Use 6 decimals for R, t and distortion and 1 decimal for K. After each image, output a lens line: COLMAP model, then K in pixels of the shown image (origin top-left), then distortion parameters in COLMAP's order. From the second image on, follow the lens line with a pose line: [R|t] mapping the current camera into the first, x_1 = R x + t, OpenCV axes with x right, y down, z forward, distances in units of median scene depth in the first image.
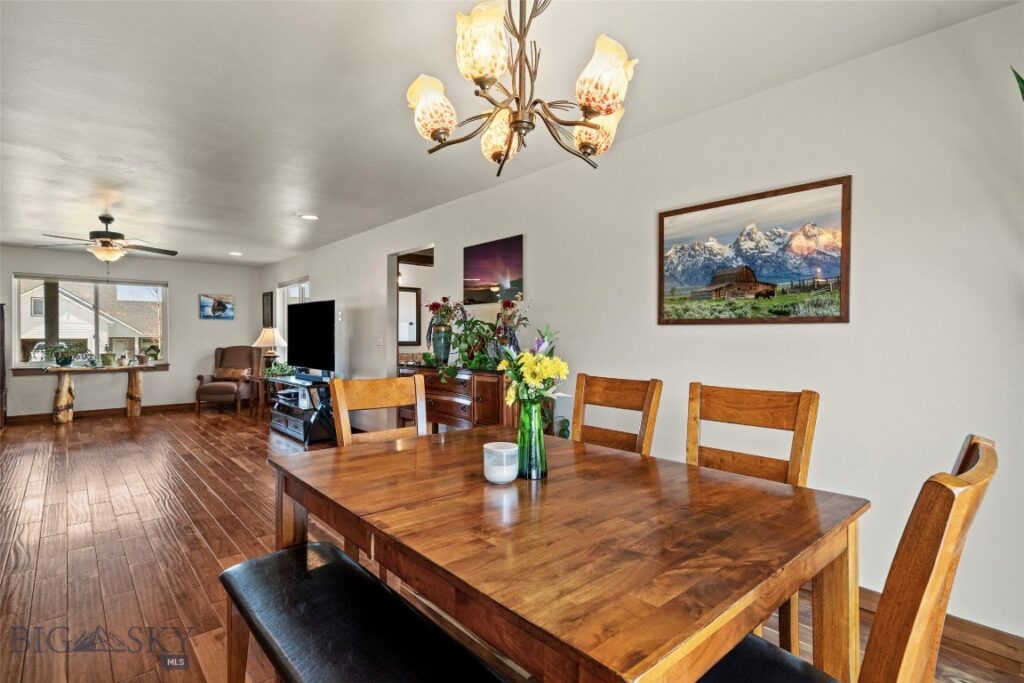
lens RADIAL K [[514.0, 0, 518.8], [0, 514.0, 341.6], [0, 0, 1]] dist [0.000158, 0.001103]
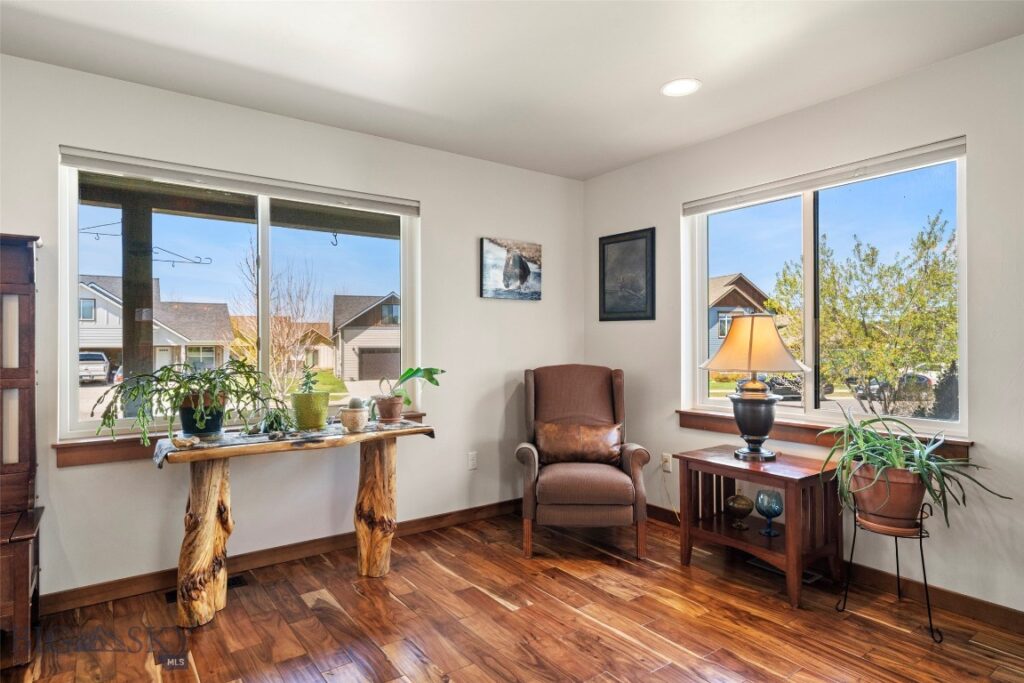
lens RADIAL K [[567.9, 0, 506.7], [0, 567.9, 344.2], [0, 0, 1]] dist [-0.000856, 0.001398]
pose [[0.995064, -0.004980, -0.099115, -0.622121], [0.004355, 0.999969, -0.006517, -0.005811], [0.099144, 0.006053, 0.995055, 0.627756]]
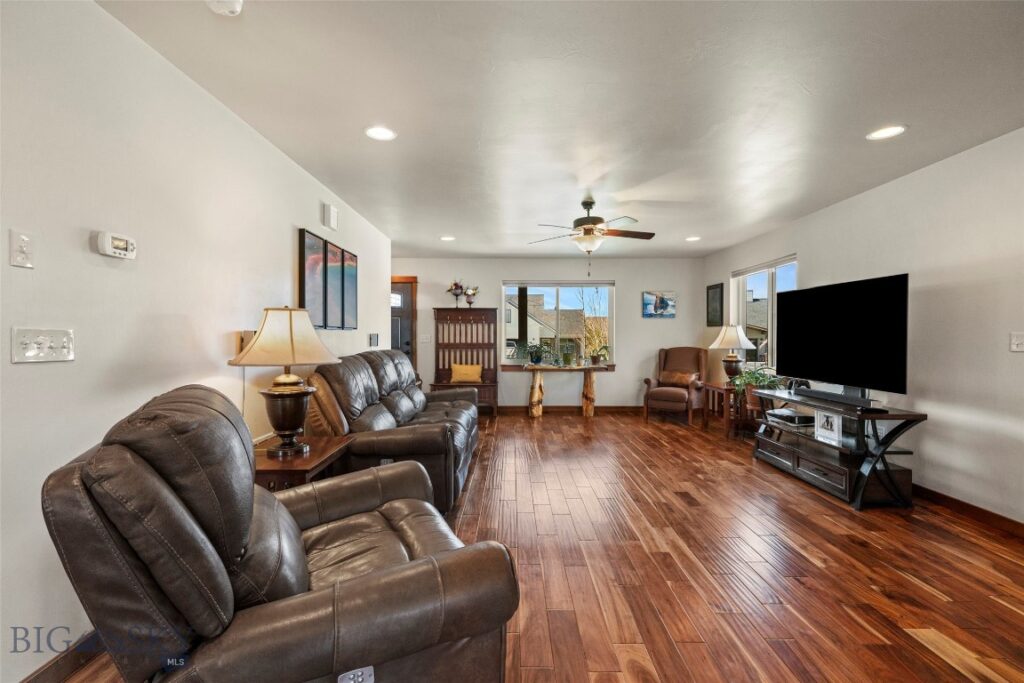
lens RADIAL K [[454.2, 0, 507.4], [0, 454.2, 340.8], [0, 0, 1]] dist [0.004958, -0.000245]
pose [[0.745449, 0.004595, -0.666547, -0.278055], [-0.005053, 0.999986, 0.001244, -0.001788], [0.666544, 0.002441, 0.745462, 0.236177]]
